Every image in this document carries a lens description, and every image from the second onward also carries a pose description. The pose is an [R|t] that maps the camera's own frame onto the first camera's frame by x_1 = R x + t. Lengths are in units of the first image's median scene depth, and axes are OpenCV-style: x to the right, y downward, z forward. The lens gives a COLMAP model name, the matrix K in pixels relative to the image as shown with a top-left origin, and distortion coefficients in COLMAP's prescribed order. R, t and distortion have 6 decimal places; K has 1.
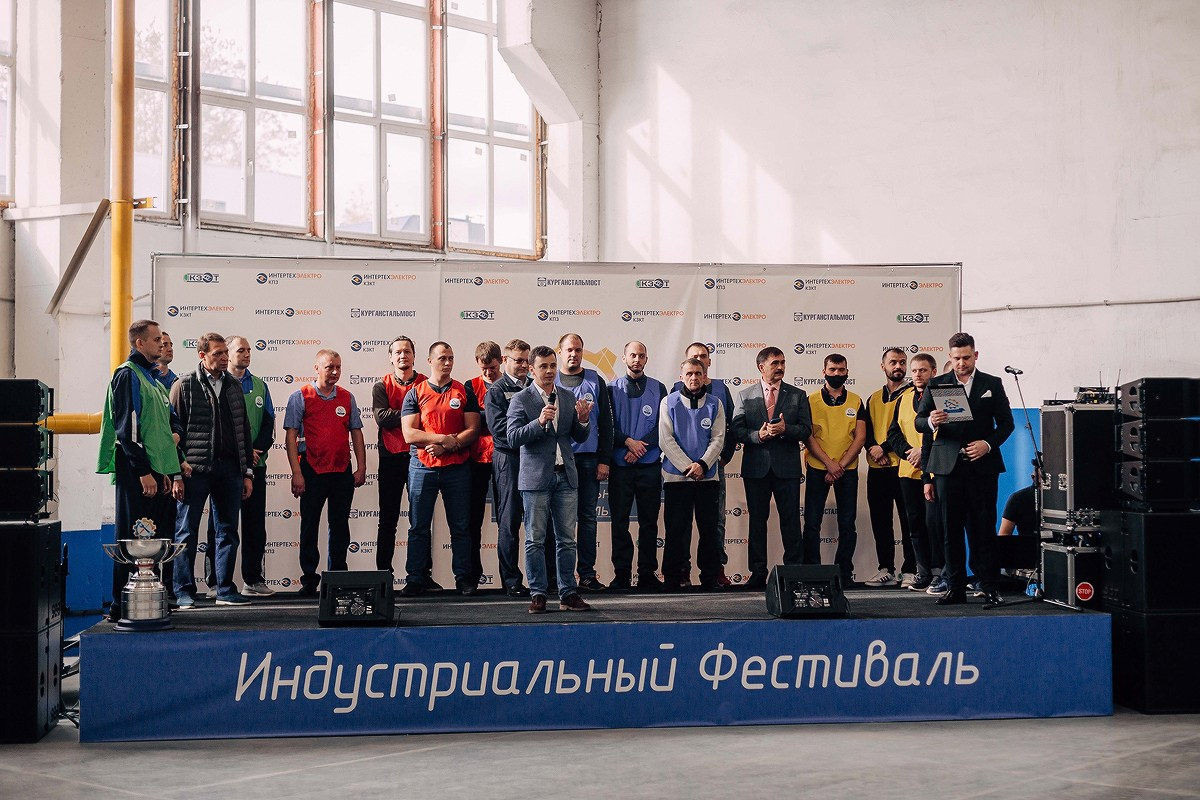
lens RADIAL K [[2019.2, 0, 645.2], [0, 2019.2, 401.9], [0, 0, 1]] dist [0.009707, 0.063884]
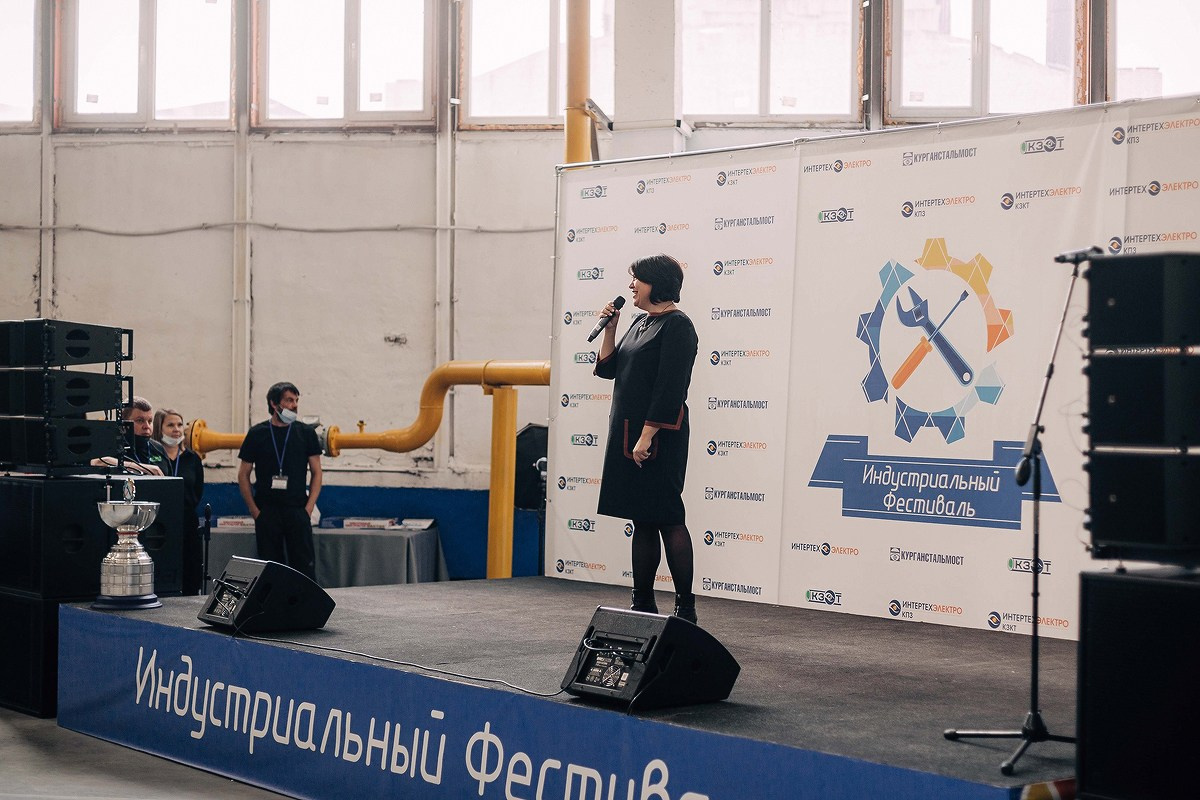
lens RADIAL K [[2019.2, 0, 645.2], [0, 2019.2, 401.9], [0, 0, 1]] dist [0.009707, 0.063884]
pose [[0.526818, 0.010686, -0.849911, 0.548685], [0.003562, 0.999884, 0.014779, 0.012258], [0.849971, -0.010813, 0.526719, 0.673561]]
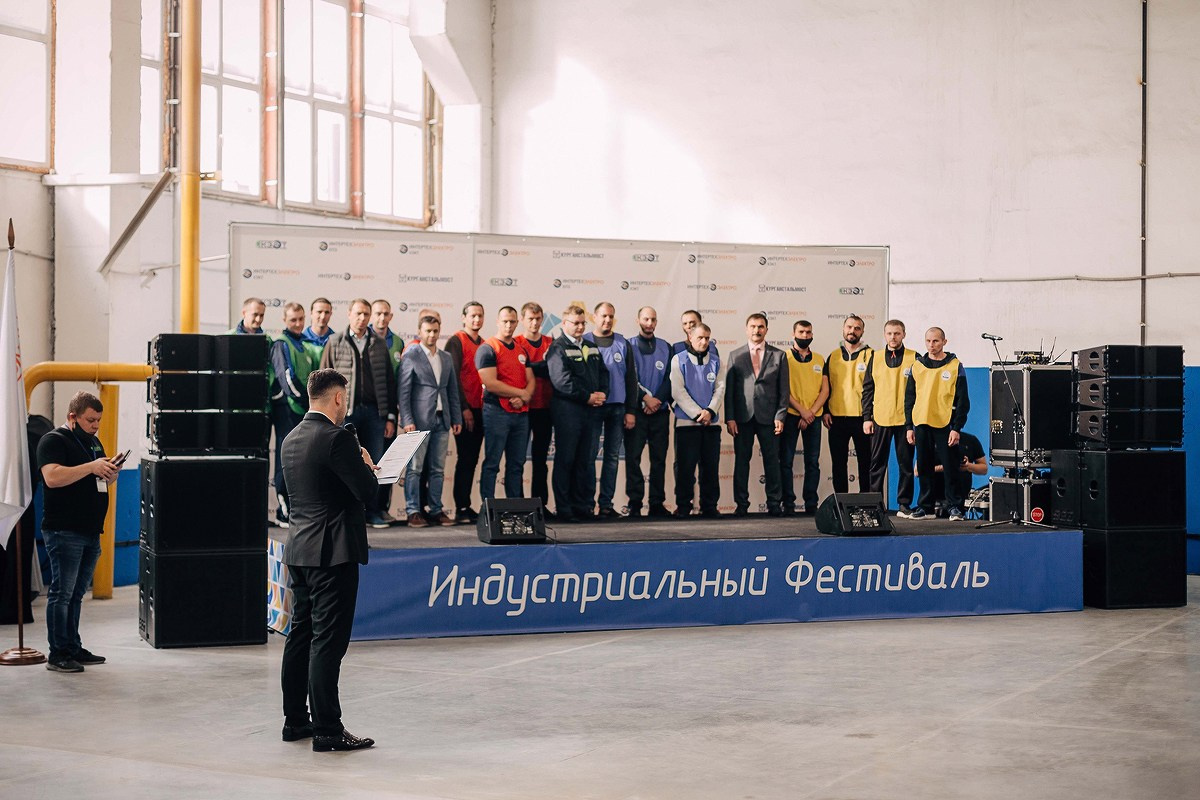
lens RADIAL K [[2025.3, 0, 600.0], [0, 2025.3, 400.0], [0, 0, 1]] dist [0.030592, -0.015151]
pose [[0.977173, 0.006502, 0.212346, -0.325315], [-0.010981, 0.999741, 0.019920, 0.000870], [-0.212161, -0.021797, 0.976992, -0.171322]]
